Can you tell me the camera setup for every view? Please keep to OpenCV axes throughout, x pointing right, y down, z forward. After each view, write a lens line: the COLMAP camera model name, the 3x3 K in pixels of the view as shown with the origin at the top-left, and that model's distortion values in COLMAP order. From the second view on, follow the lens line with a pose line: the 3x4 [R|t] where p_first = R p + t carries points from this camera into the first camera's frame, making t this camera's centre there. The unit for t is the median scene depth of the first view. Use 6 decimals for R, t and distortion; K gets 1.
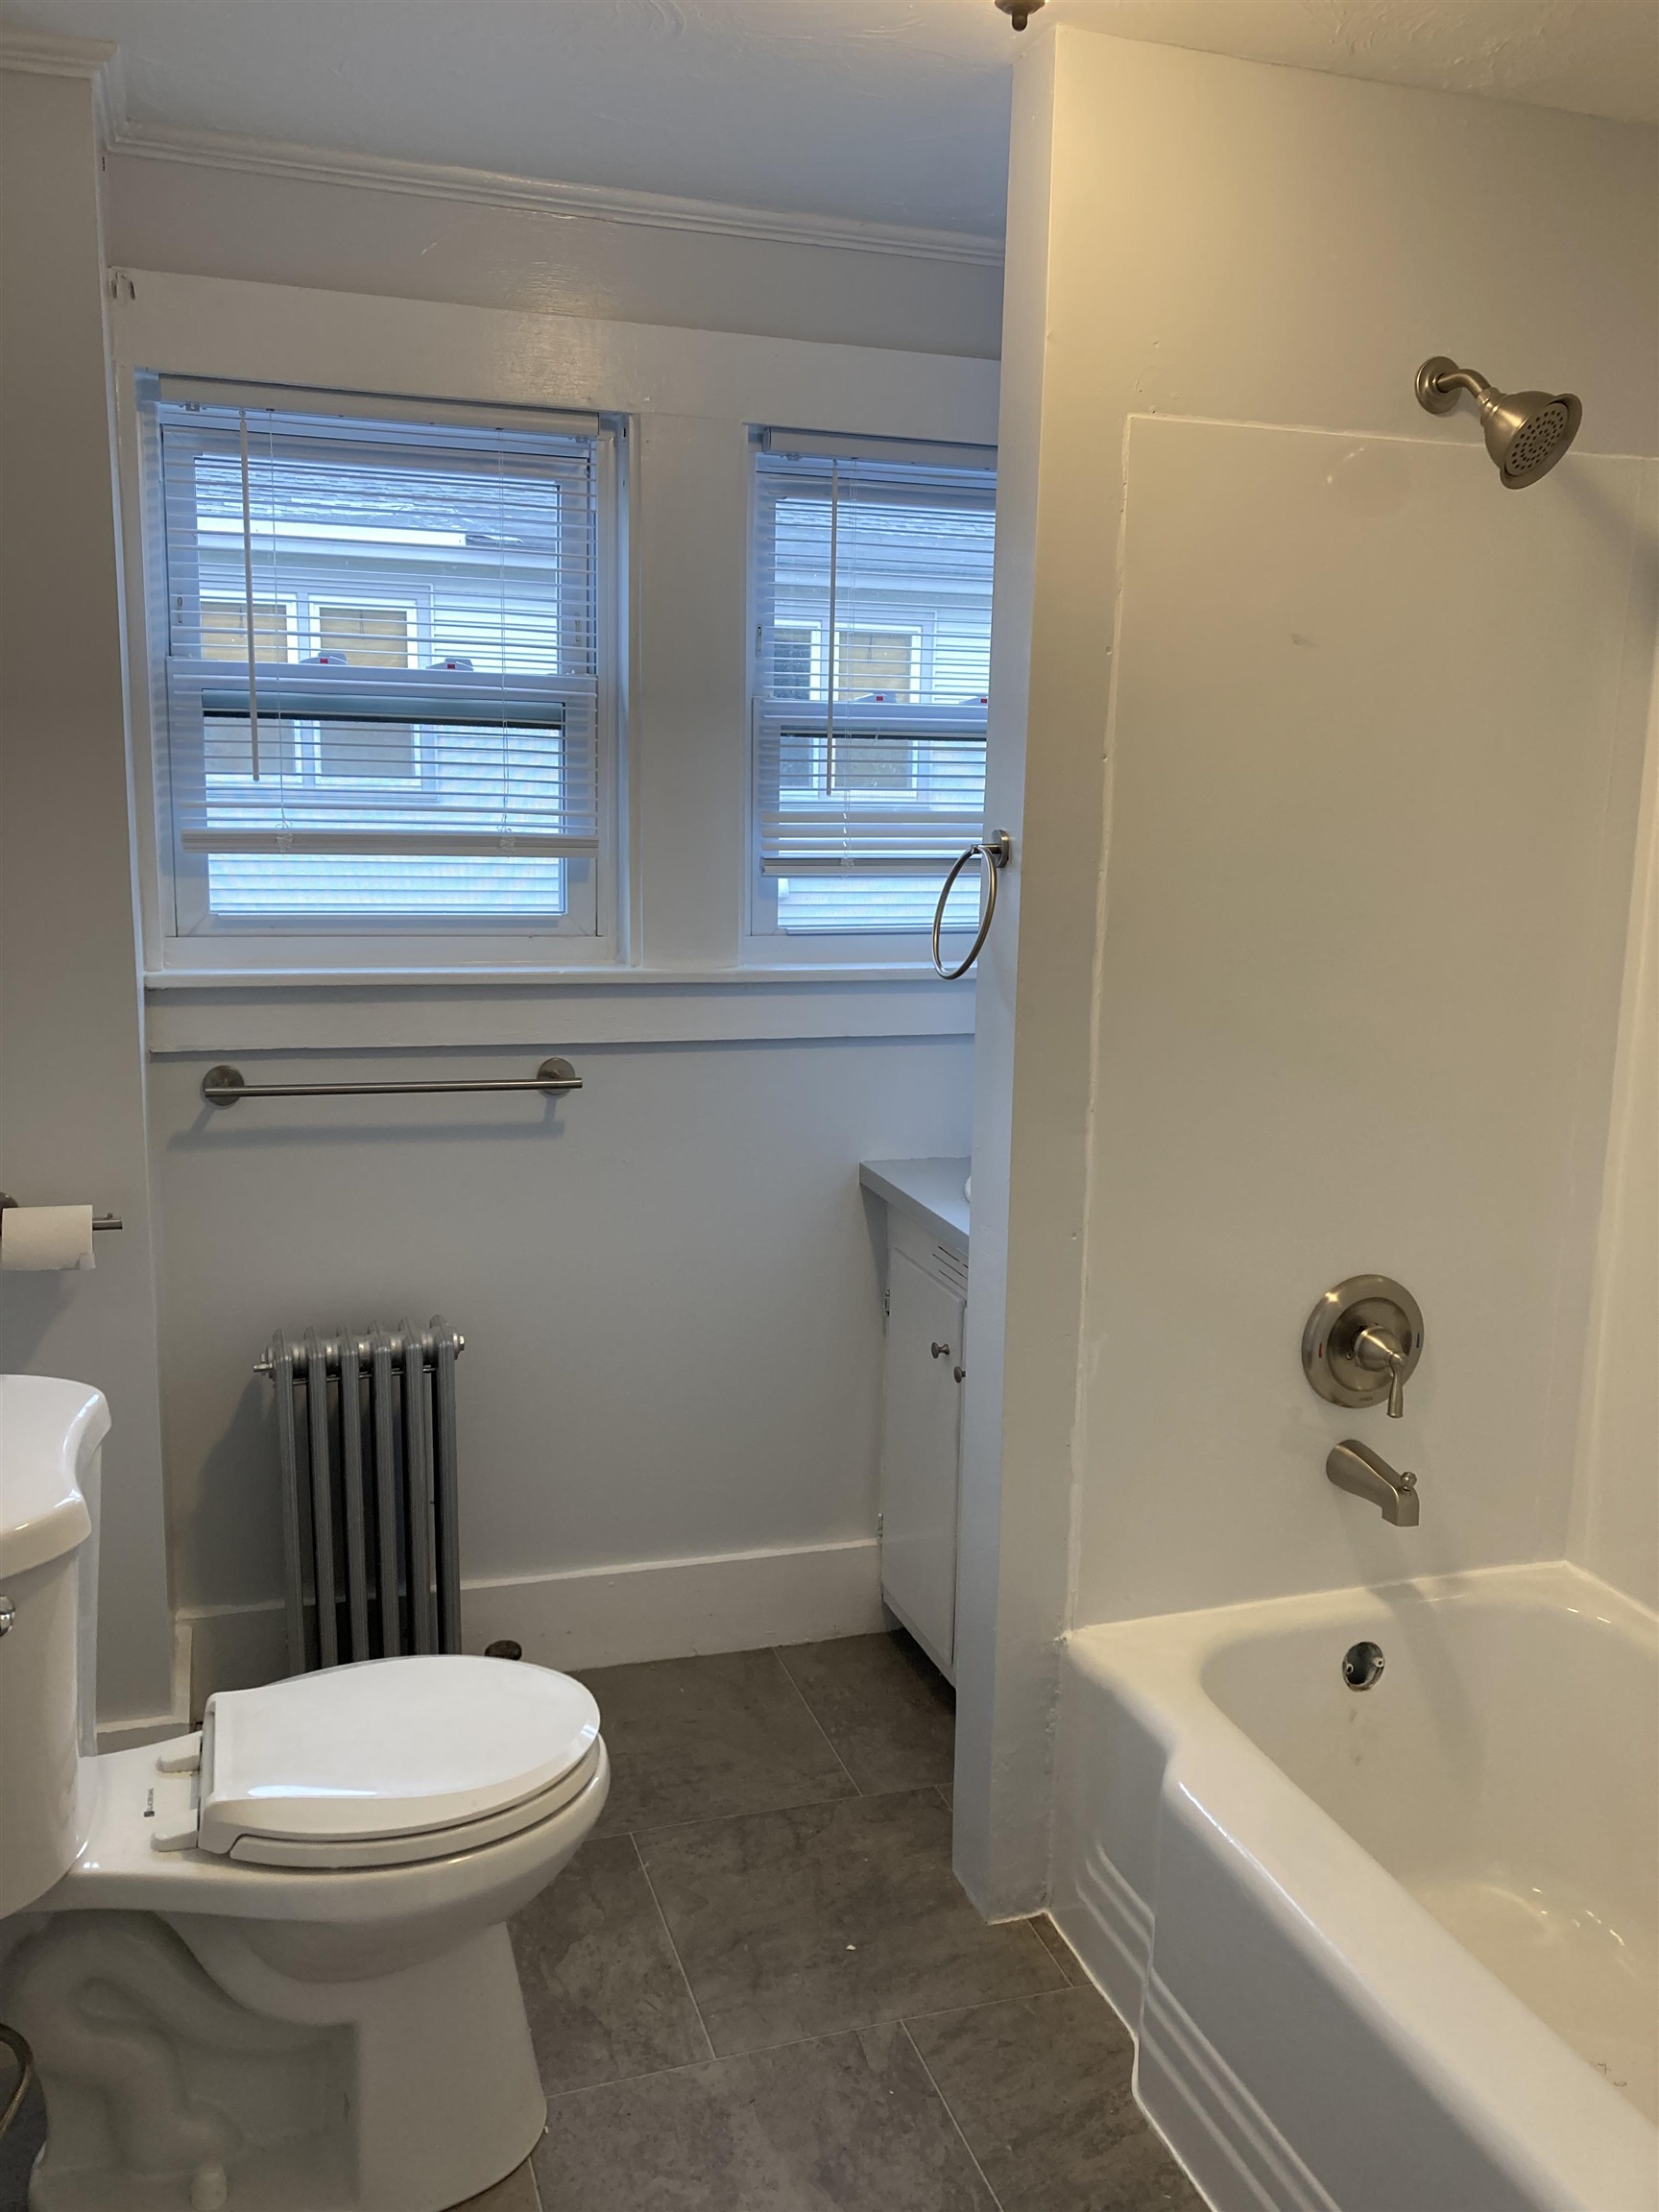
lens RADIAL K [[1829.4, 0, 832.4], [0, 1829.4, 1105.2], [0, 0, 1]] dist [0.040418, -0.037835]
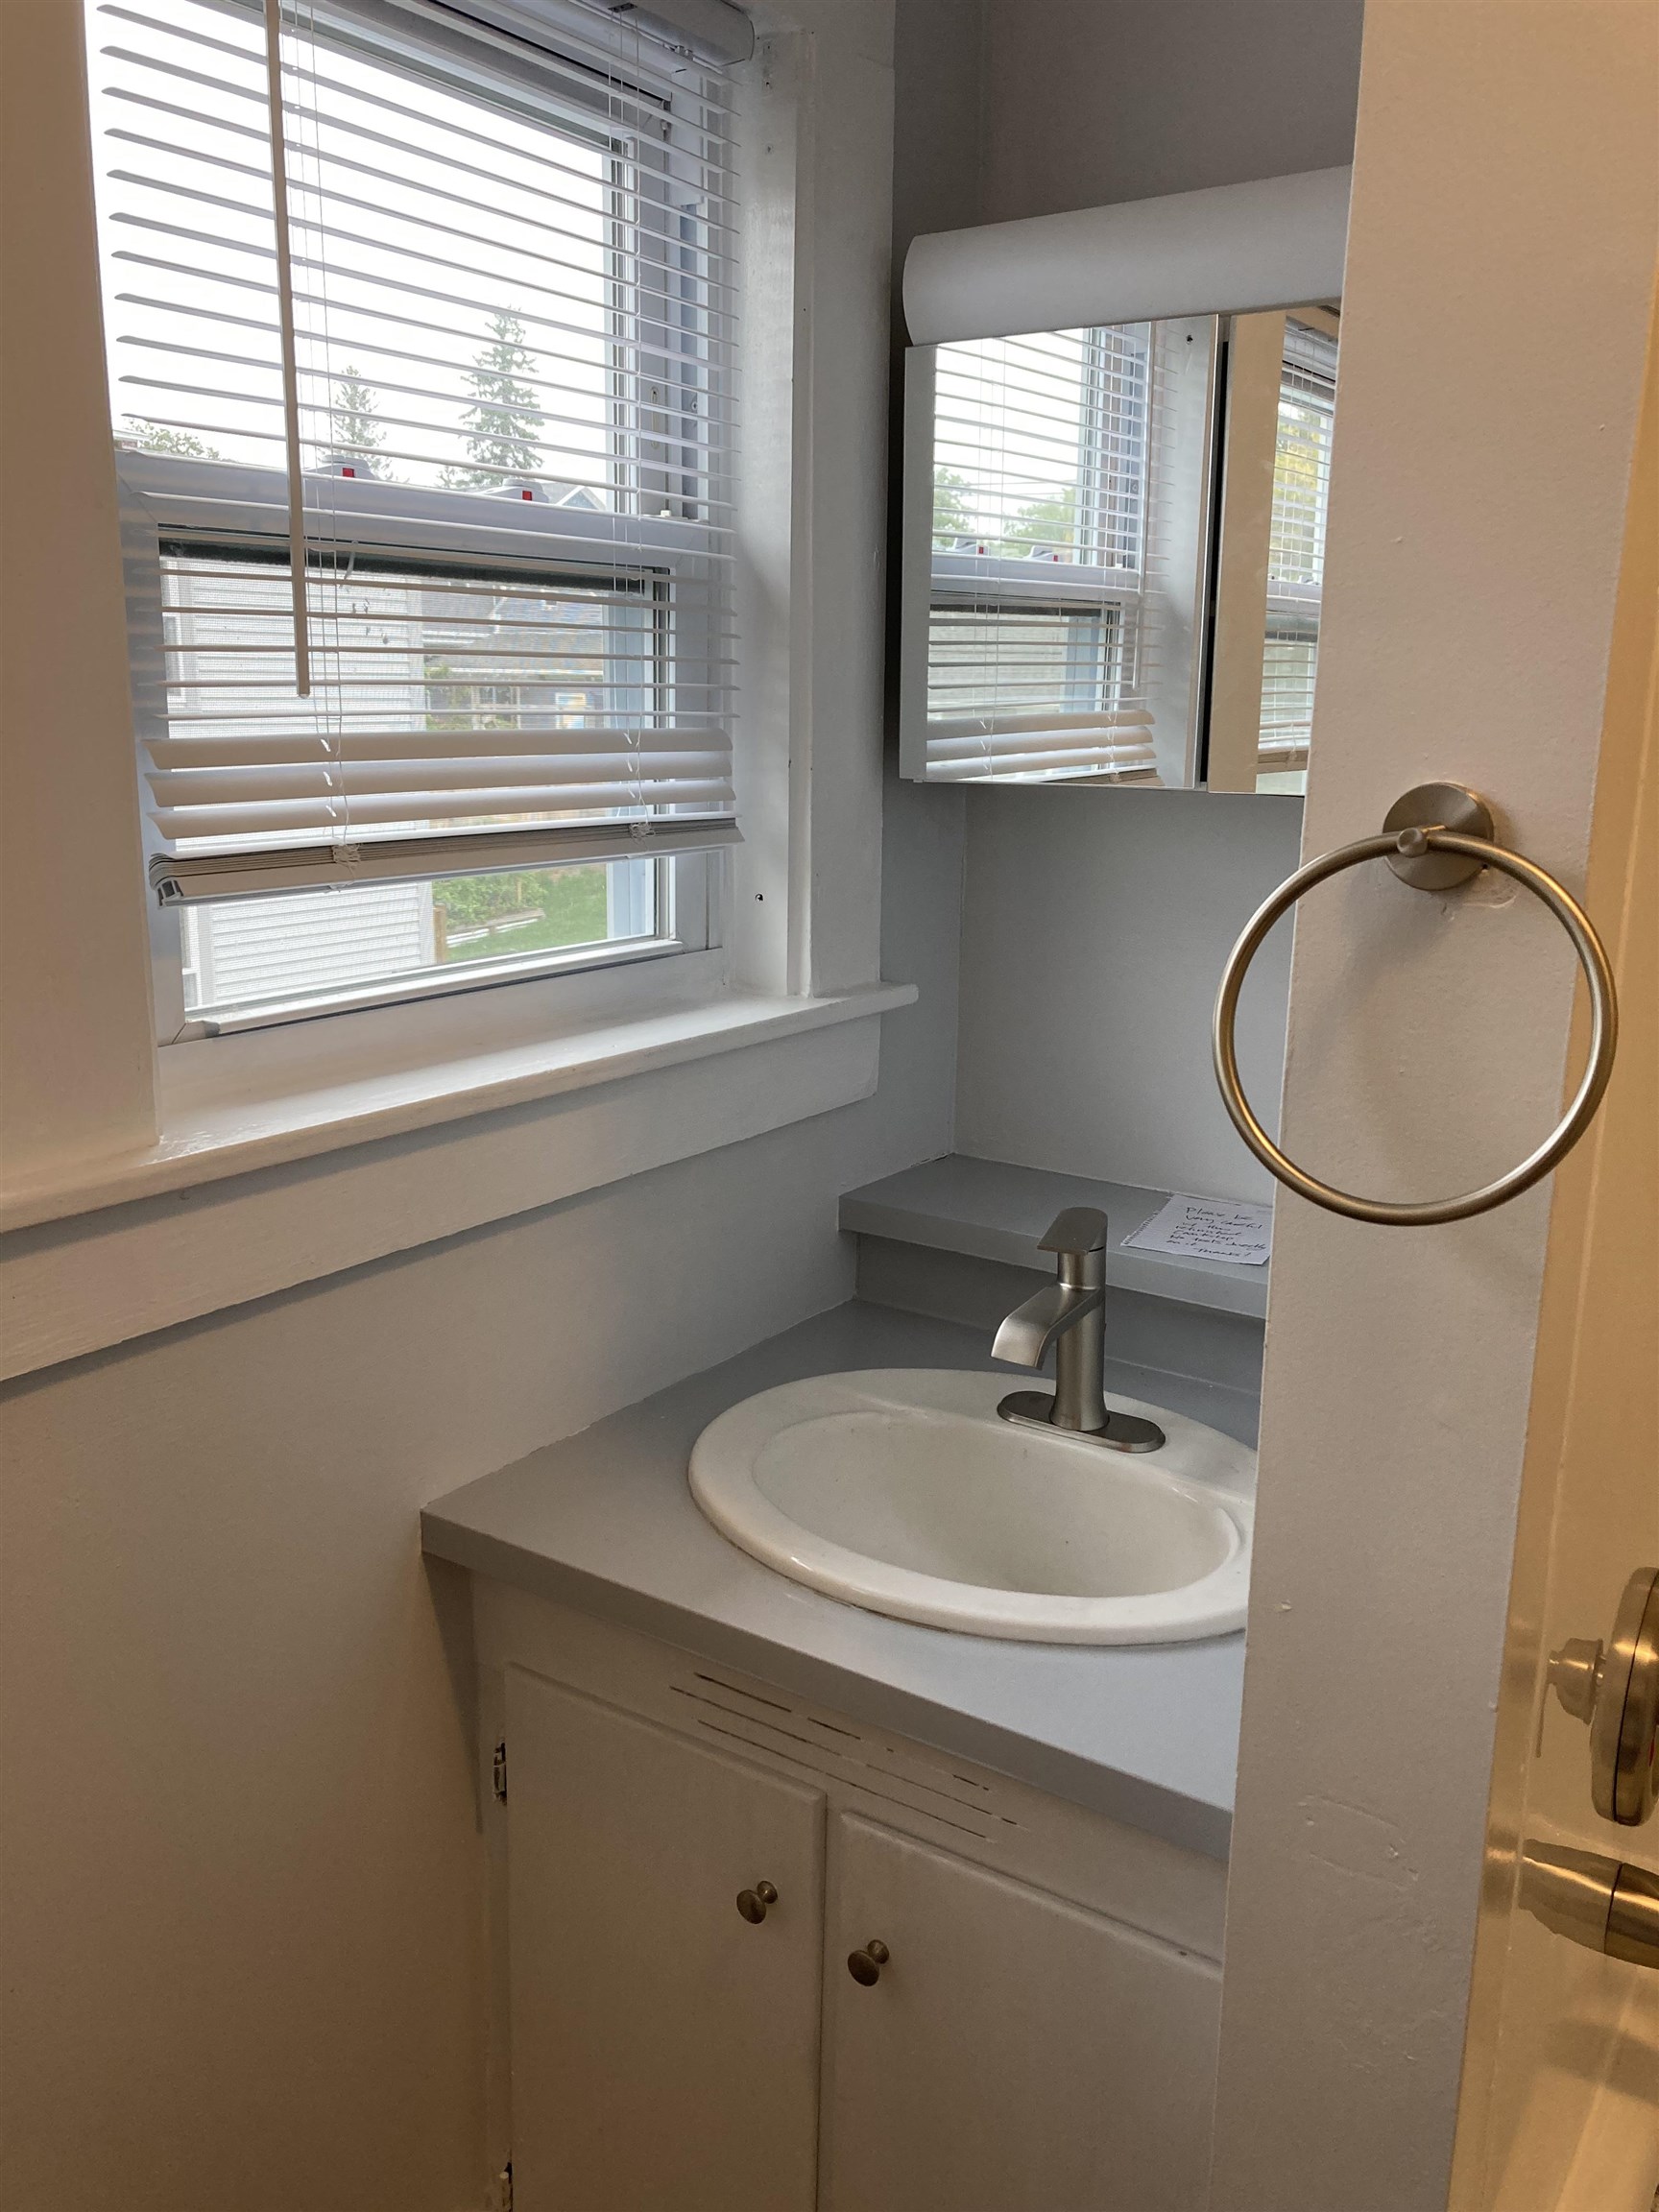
lens RADIAL K [[1829.4, 0, 825.3], [0, 1829.4, 1101.0], [0, 0, 1]] dist [0.040418, -0.037835]
pose [[0.792110, -0.147916, 0.592185, -0.196588], [0.117788, 0.988999, 0.089479, -0.120508], [-0.598906, -0.001124, 0.800819, 0.703657]]
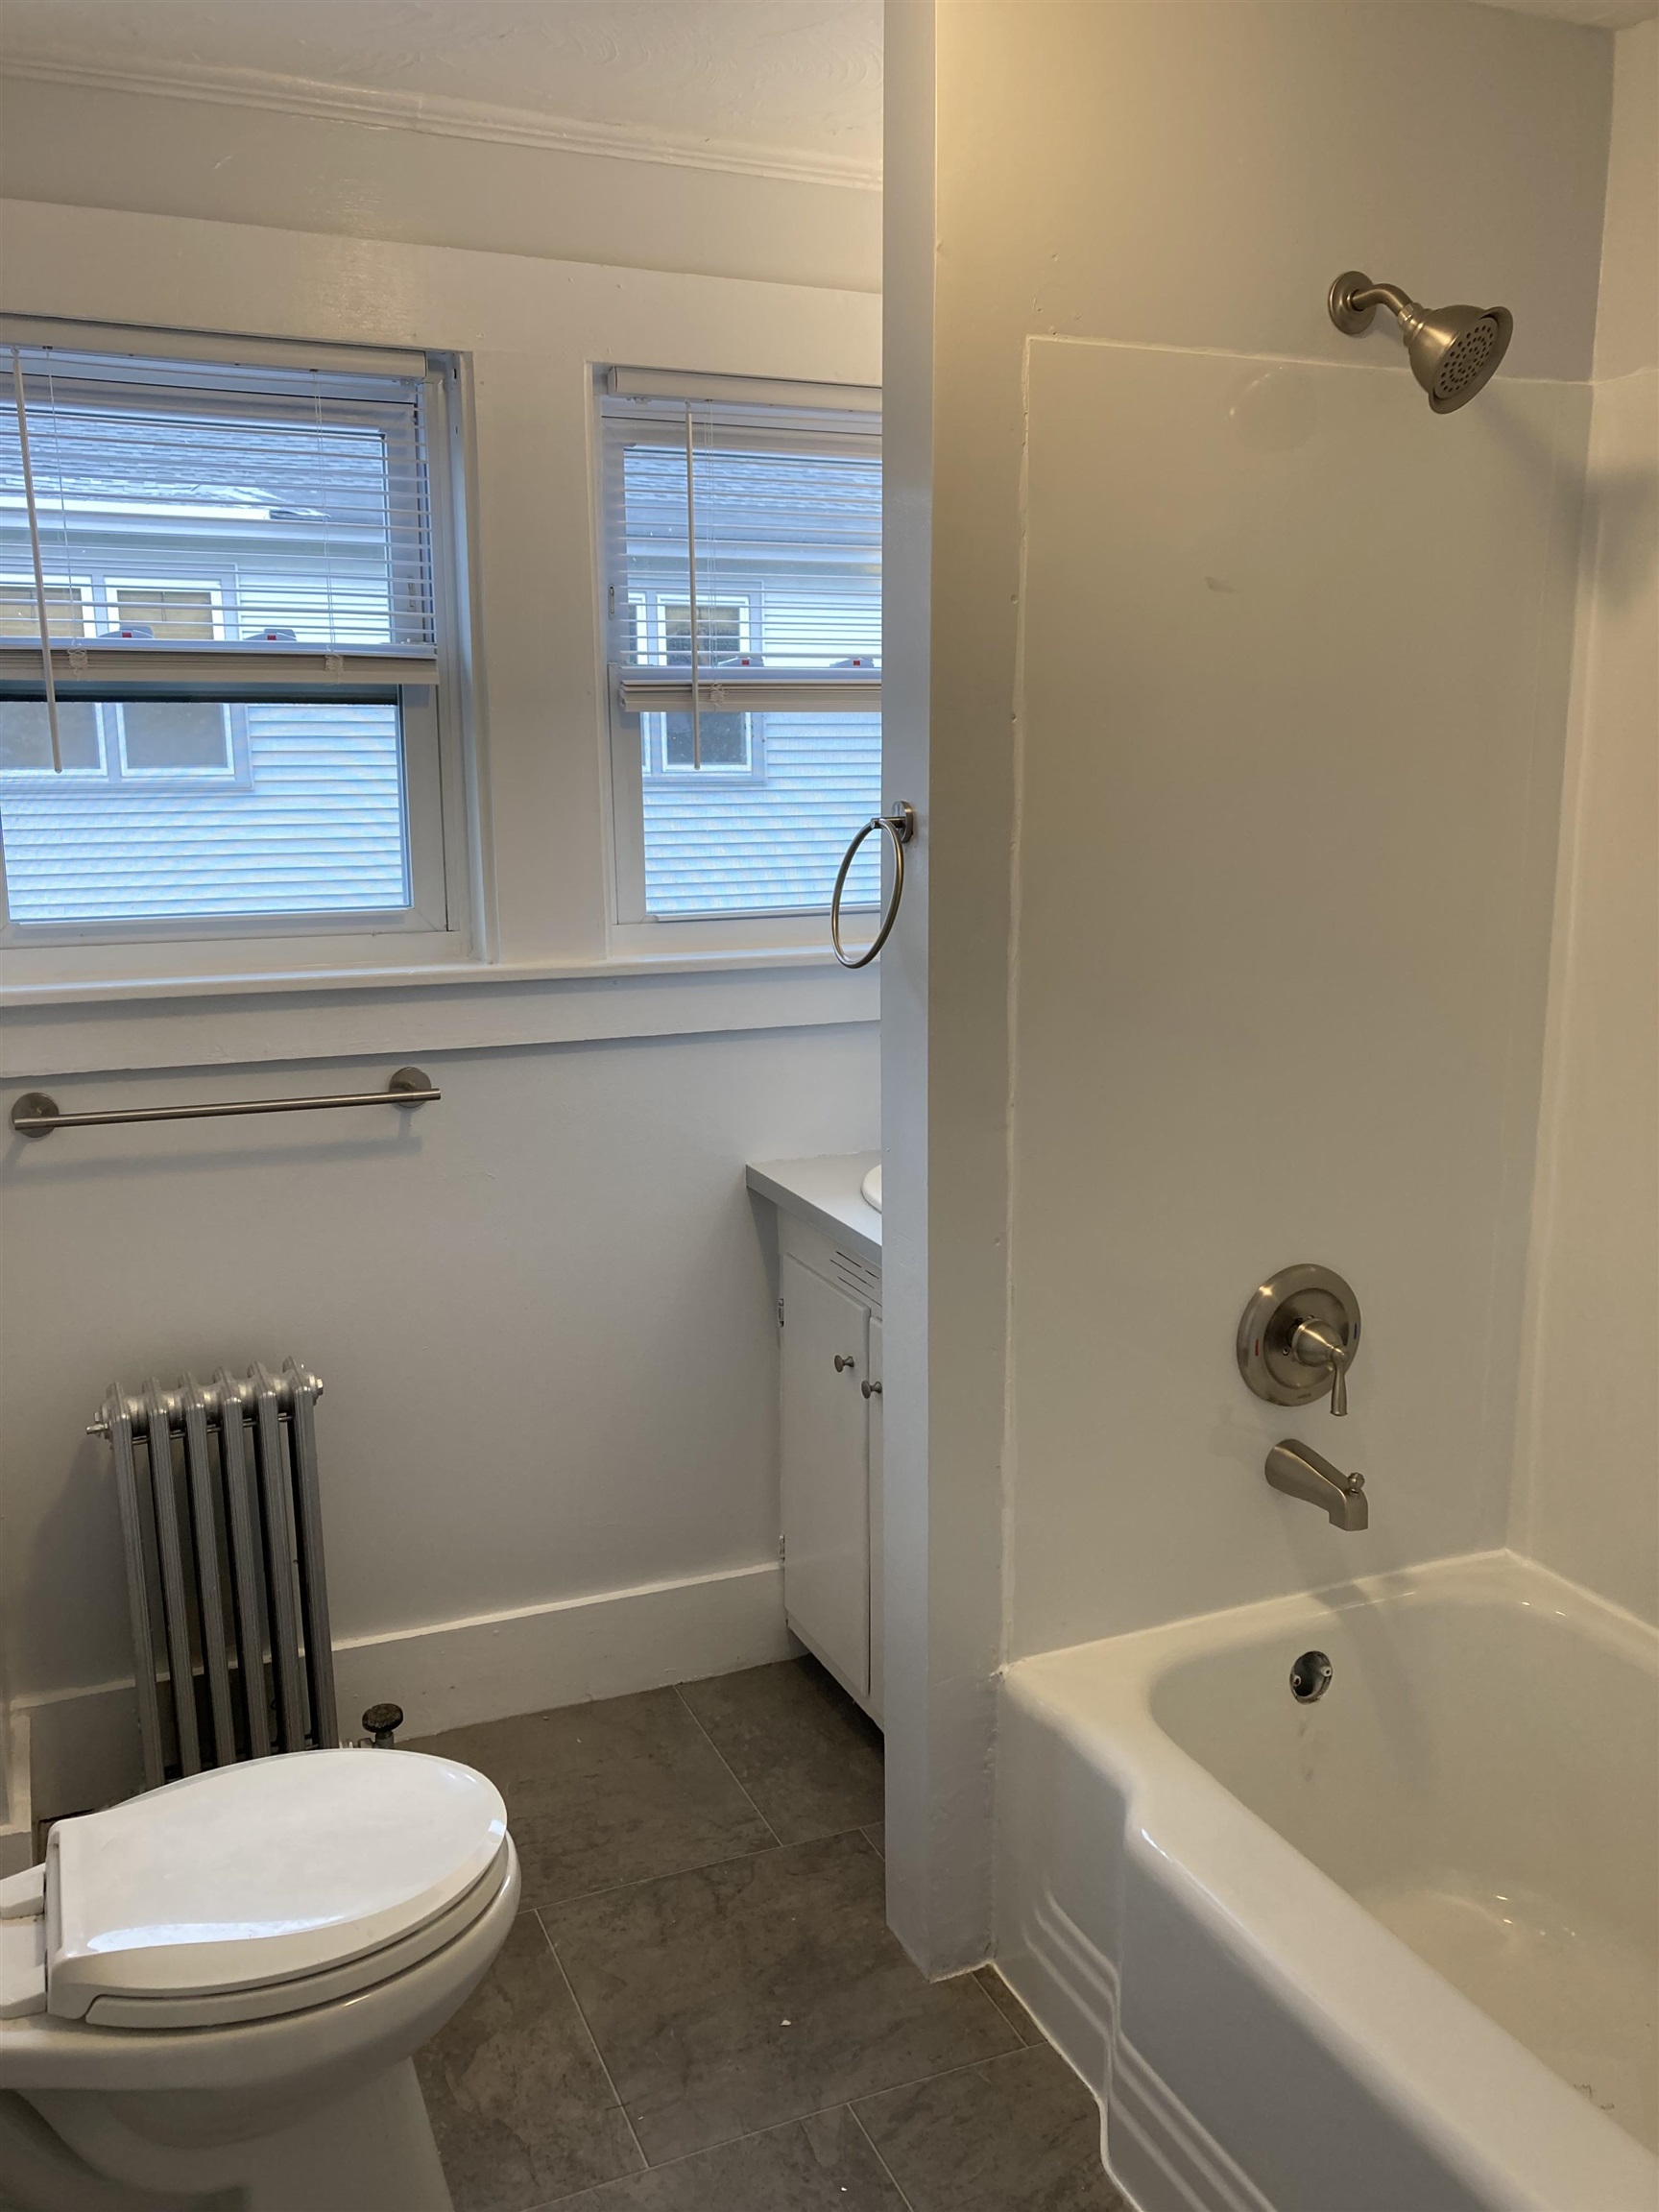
lens RADIAL K [[1829.4, 0, 824.5], [0, 1829.4, 1118.2], [0, 0, 1]] dist [0.040418, -0.037835]
pose [[0.995632, -0.044986, 0.081812, -0.024570], [0.043390, 0.998833, 0.021190, -0.012649], [-0.082670, -0.017547, 0.996422, 0.083856]]
